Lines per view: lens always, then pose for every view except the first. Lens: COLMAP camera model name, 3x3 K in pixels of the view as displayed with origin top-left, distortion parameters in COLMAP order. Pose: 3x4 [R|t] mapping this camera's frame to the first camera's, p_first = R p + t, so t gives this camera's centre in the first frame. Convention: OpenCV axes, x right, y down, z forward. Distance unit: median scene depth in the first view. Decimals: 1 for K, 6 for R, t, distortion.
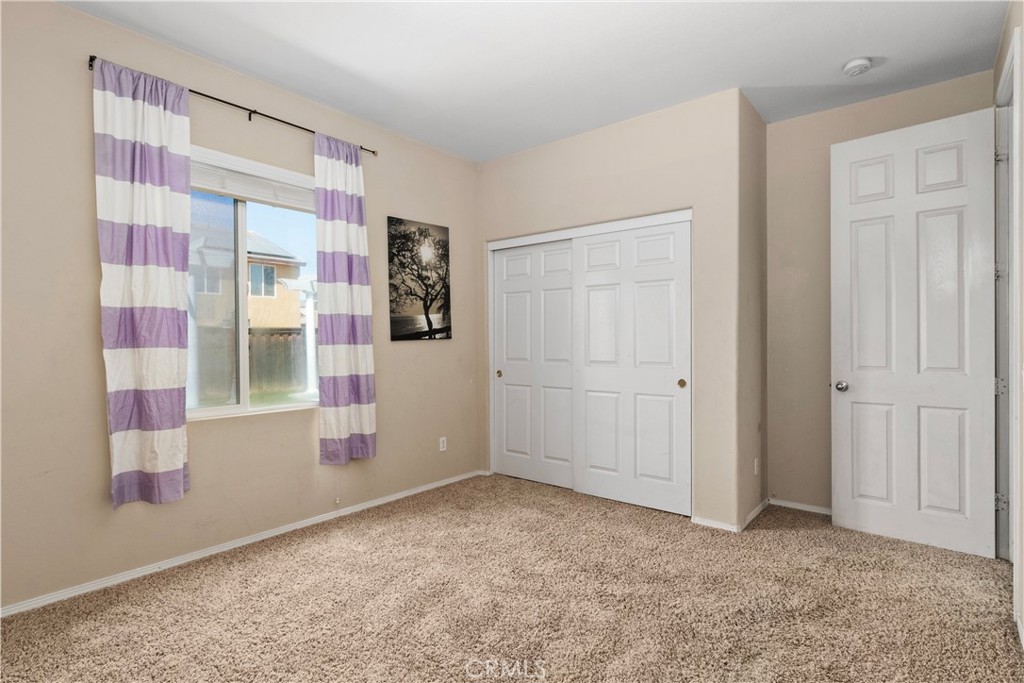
lens RADIAL K [[514.9, 0, 504.5], [0, 514.9, 341.8], [0, 0, 1]] dist [0.002860, -0.000570]
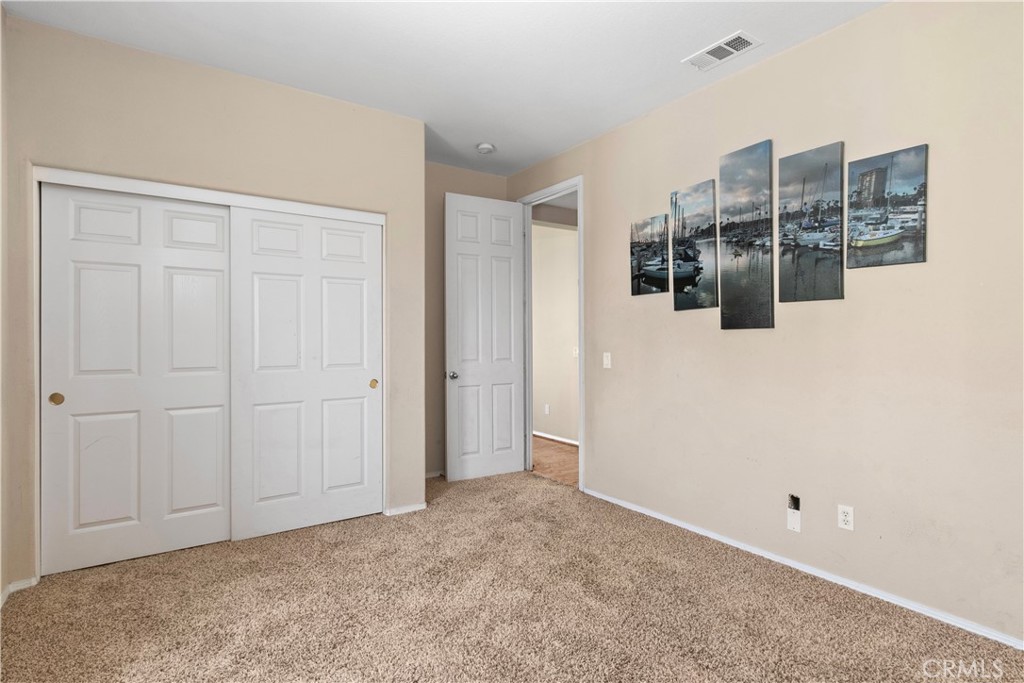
lens RADIAL K [[514.9, 0, 505.1], [0, 514.9, 339.6], [0, 0, 1]] dist [0.002860, -0.000570]
pose [[0.280730, 0.004291, 0.959777, -0.560096], [0.004737, 0.999972, -0.005856, 0.001716], [-0.959775, 0.006191, 0.280701, 0.472577]]
